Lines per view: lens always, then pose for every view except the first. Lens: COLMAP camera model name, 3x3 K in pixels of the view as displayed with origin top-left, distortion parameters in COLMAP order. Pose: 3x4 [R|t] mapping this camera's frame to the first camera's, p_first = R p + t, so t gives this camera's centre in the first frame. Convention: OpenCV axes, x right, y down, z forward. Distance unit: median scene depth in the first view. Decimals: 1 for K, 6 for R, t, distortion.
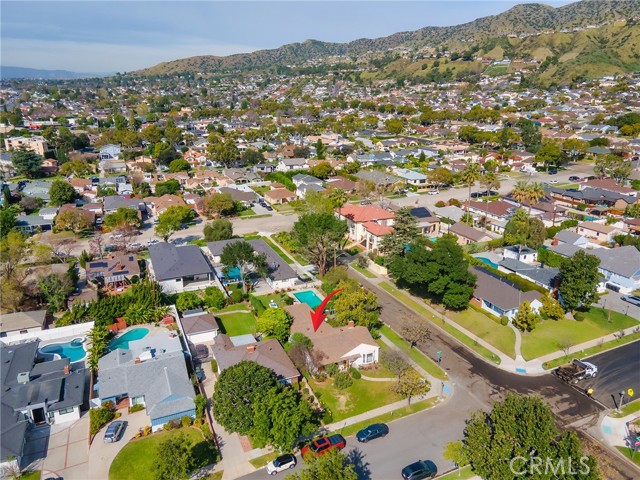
lens RADIAL K [[464.8, 0, 316.0], [0, 464.8, 238.3], [0, 0, 1]] dist [0.045147, 0.012485]
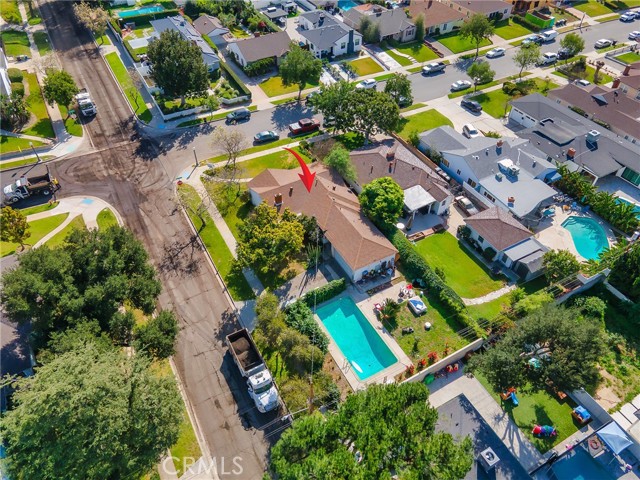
lens RADIAL K [[464.8, 0, 313.7], [0, 464.8, 237.3], [0, 0, 1]] dist [0.045147, 0.012485]
pose [[-0.995669, 0.071989, -0.058830, 0.063708], [-0.020463, 0.447569, 0.894015, -0.433150], [0.090689, 0.891347, -0.444158, 1.335425]]
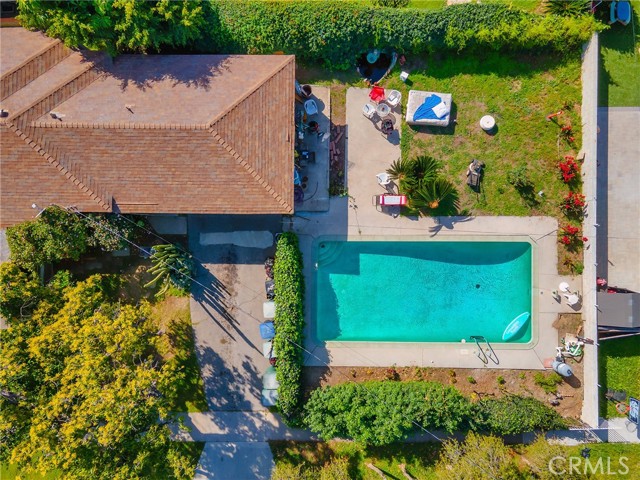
lens RADIAL K [[464.8, 0, 317.1], [0, 464.8, 238.8], [0, 0, 1]] dist [0.045147, 0.012485]
pose [[-0.402280, 0.915514, 0.002457, -0.018779], [-0.268637, -0.120605, 0.955661, -0.064421], [0.875217, 0.383783, 0.294458, 1.050045]]
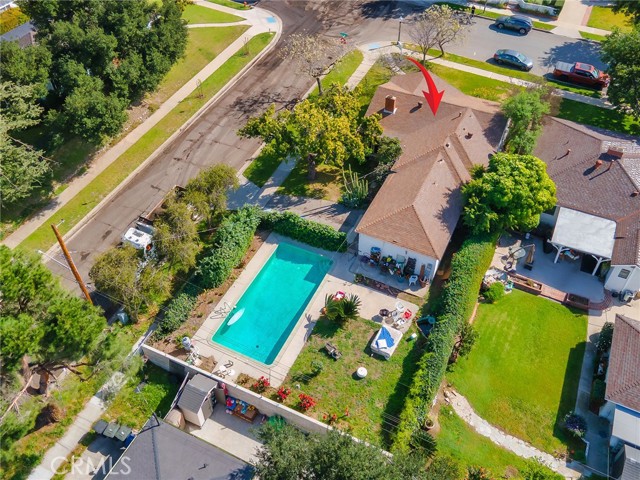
lens RADIAL K [[560.1, 0, 326.4], [0, 560.1, 221.2], [0, 0, 1]] dist [0.040089, 0.002051]
pose [[-0.658987, -0.528917, 0.534773, -0.258128], [0.240431, 0.525556, 0.816078, -0.245807], [-0.712691, 0.666361, -0.219167, 1.215861]]
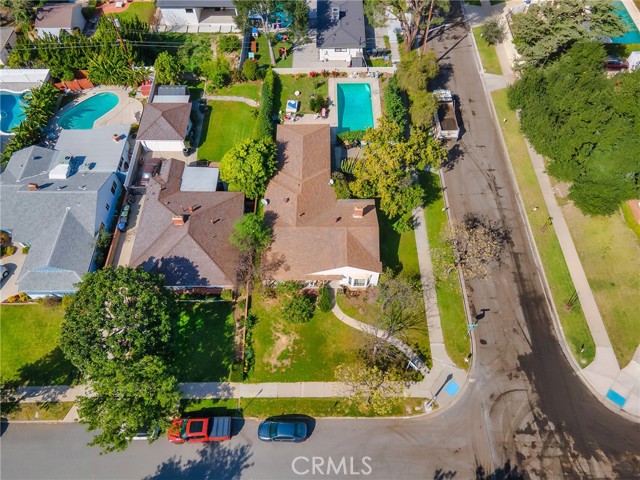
lens RADIAL K [[464.8, 0, 319.8], [0, 464.8, 237.6], [0, 0, 1]] dist [0.045147, 0.012485]
pose [[0.917337, 0.329292, -0.223739, 0.164988], [-0.110721, 0.750854, 0.651122, -0.158868], [0.382405, -0.572525, 0.725246, 0.518189]]
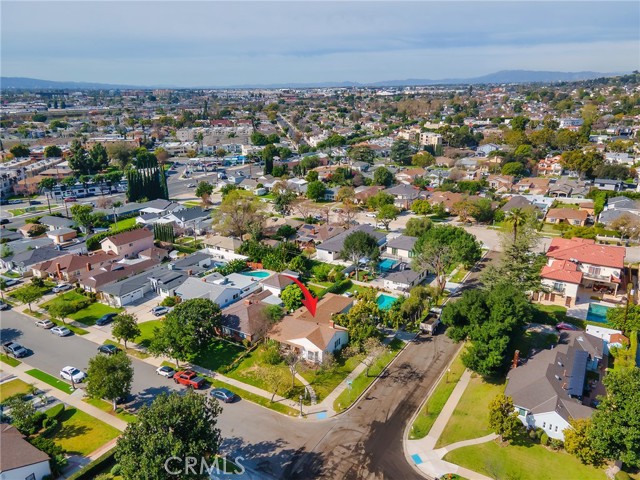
lens RADIAL K [[464.8, 0, 320.7], [0, 464.8, 242.7], [0, 0, 1]] dist [0.045147, 0.012485]
pose [[0.575773, 0.255786, -0.776569, 0.756983], [-0.255810, 0.958476, 0.126037, -0.096655], [0.776561, 0.126085, 0.617297, 0.332027]]
